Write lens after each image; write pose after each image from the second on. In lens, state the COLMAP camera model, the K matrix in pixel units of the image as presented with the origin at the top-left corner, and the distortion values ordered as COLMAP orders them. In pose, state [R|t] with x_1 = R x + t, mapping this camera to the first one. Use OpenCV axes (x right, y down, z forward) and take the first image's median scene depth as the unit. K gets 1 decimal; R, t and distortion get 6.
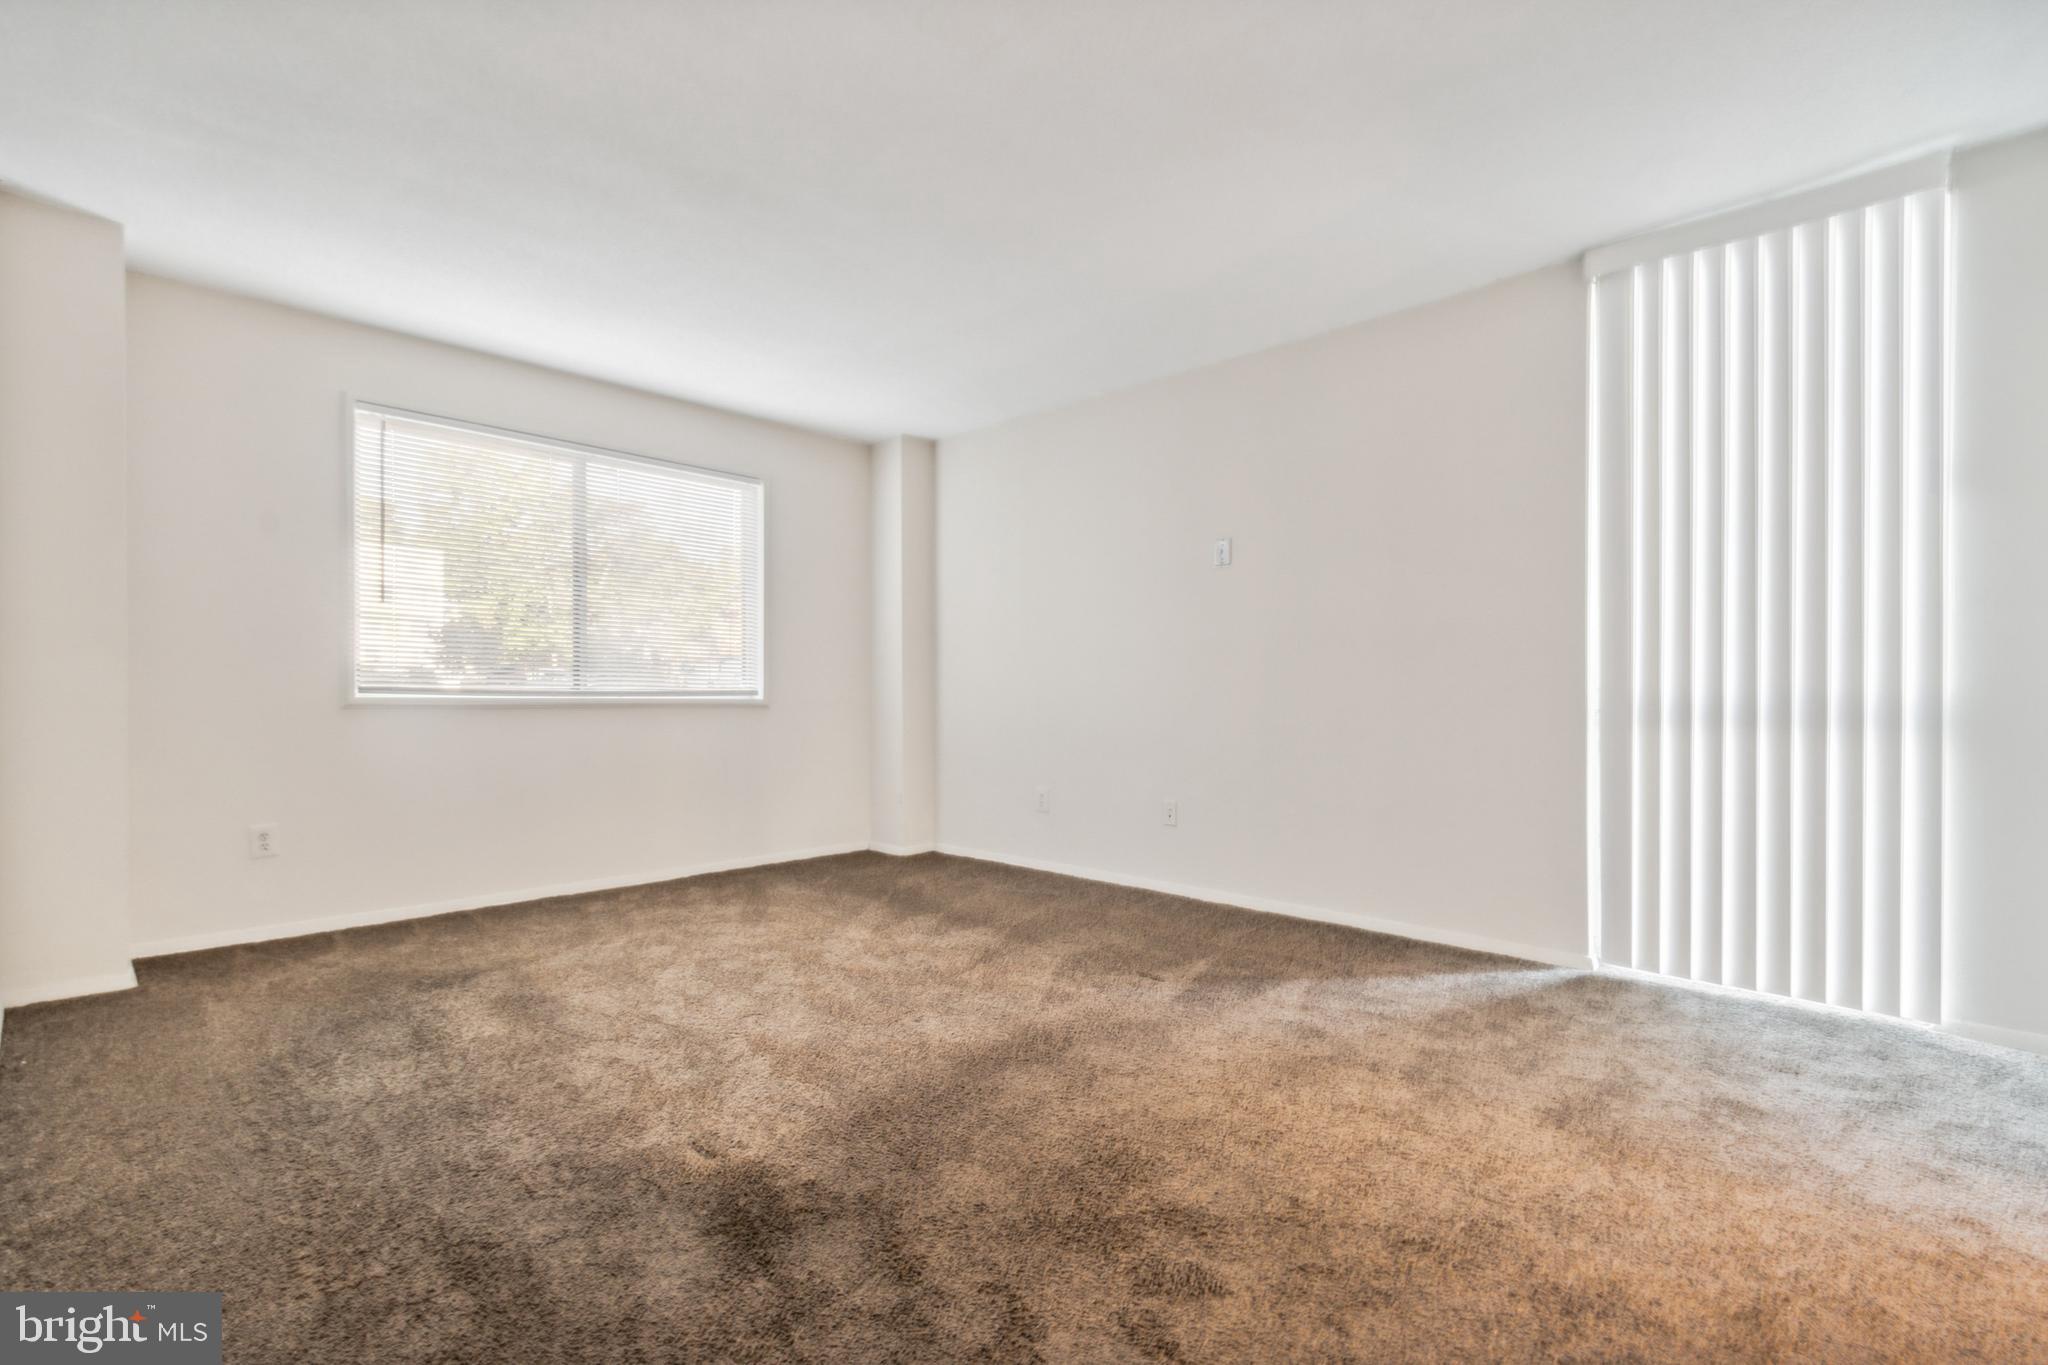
lens RADIAL K [[925.6, 0, 1029.7], [0, 925.6, 686.1], [0, 0, 1]] dist [0.000692, 0.000022]
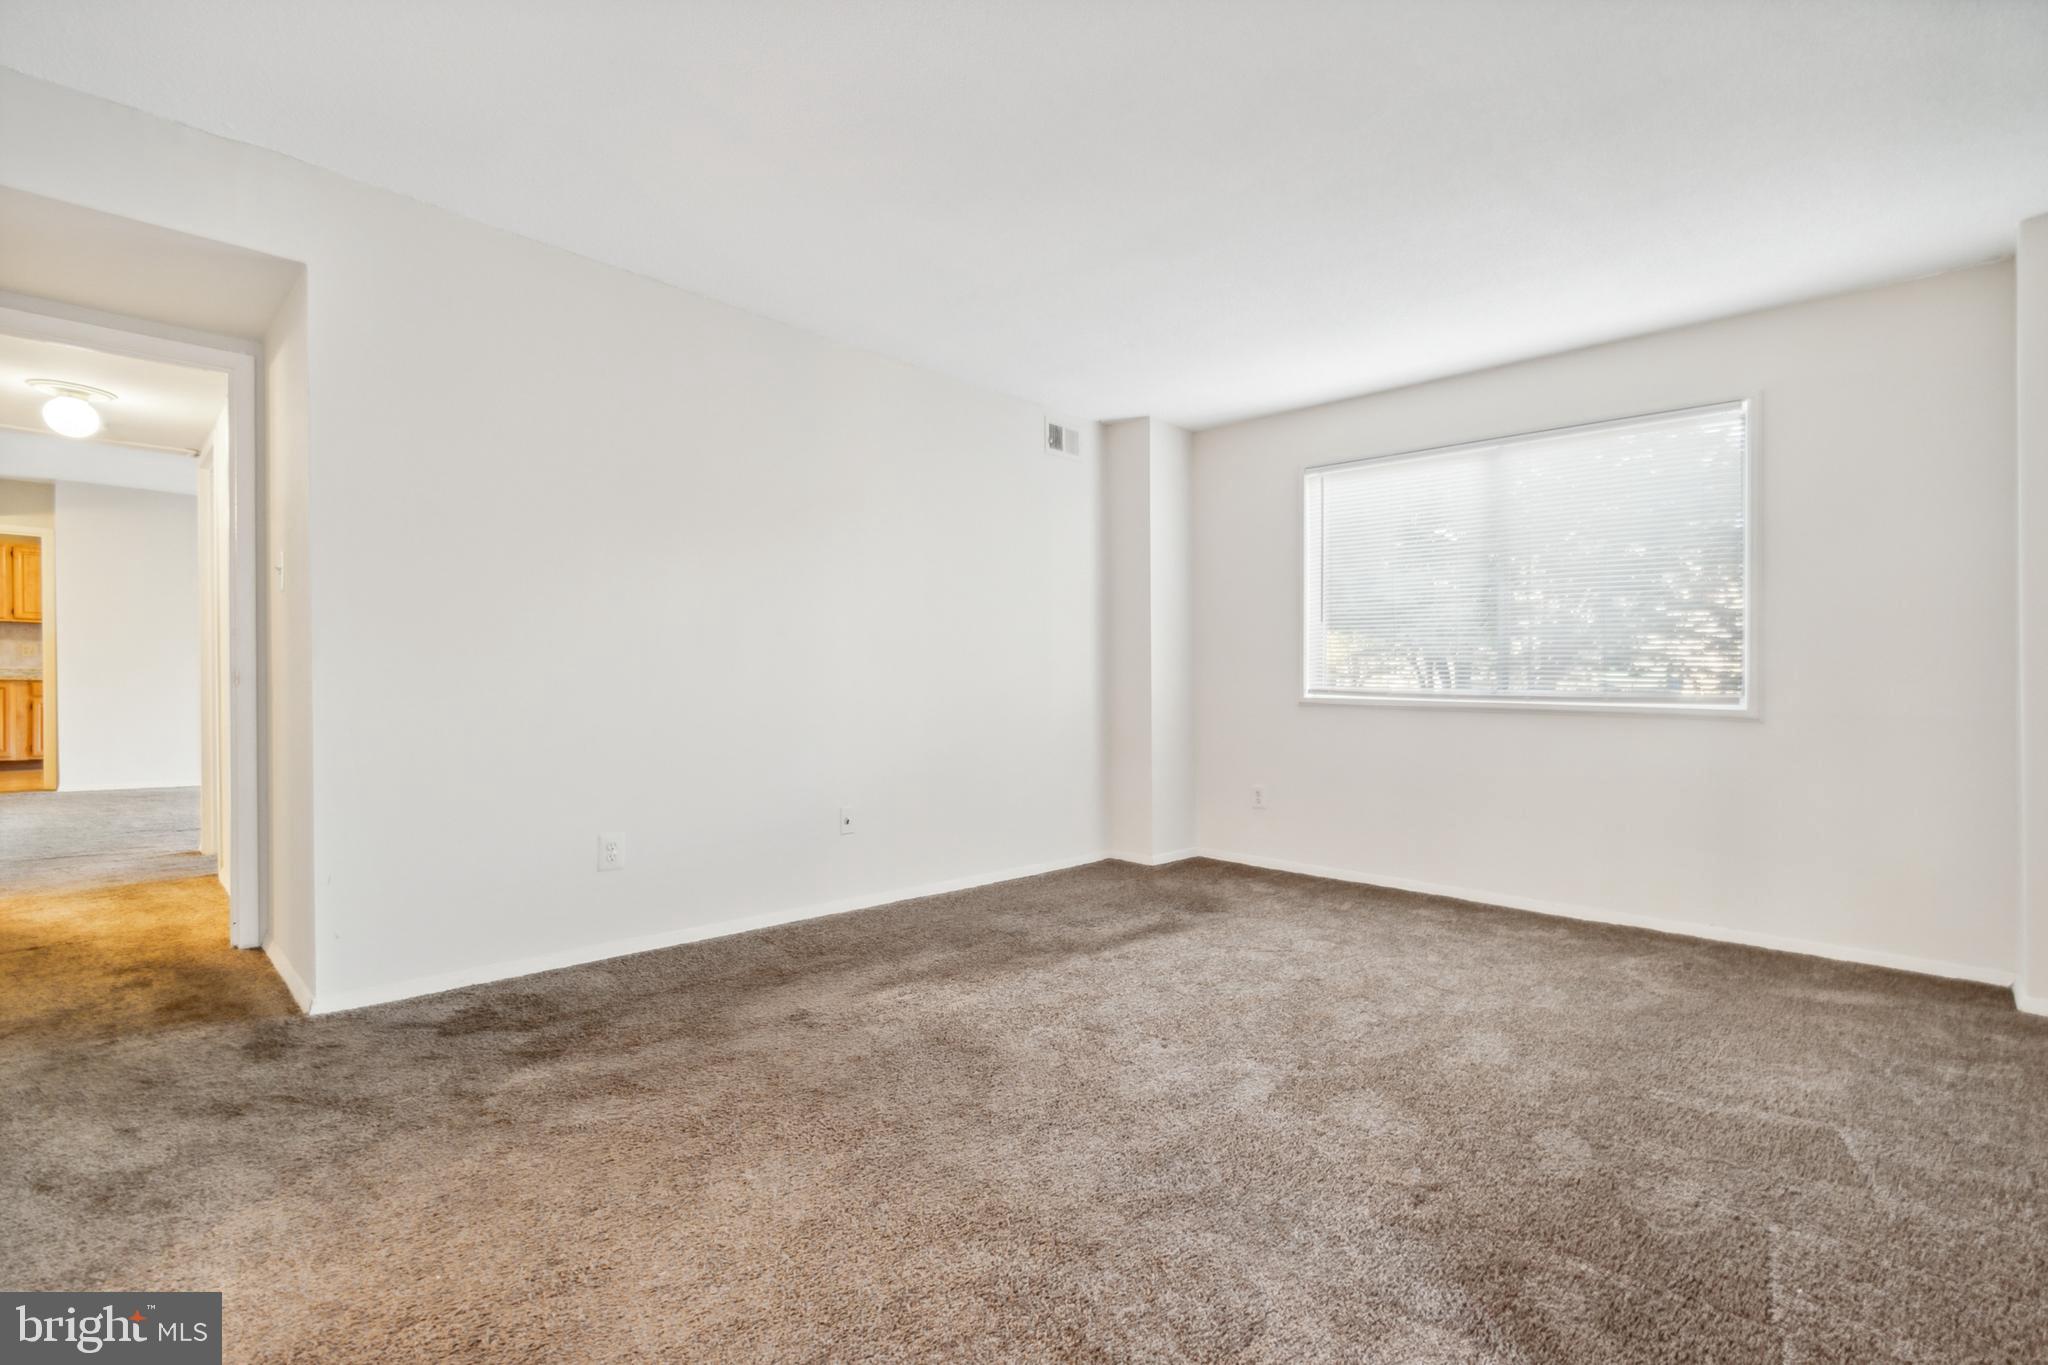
lens RADIAL K [[910.9, 0, 1026.6], [0, 910.9, 712.1], [0, 0, 1]] dist [0.001118, 0.000020]
pose [[-0.008878, 0.023595, -0.999682, 0.545979], [-0.009697, 0.999673, 0.023681, 0.006730], [0.999914, 0.009904, -0.008647, 0.615757]]
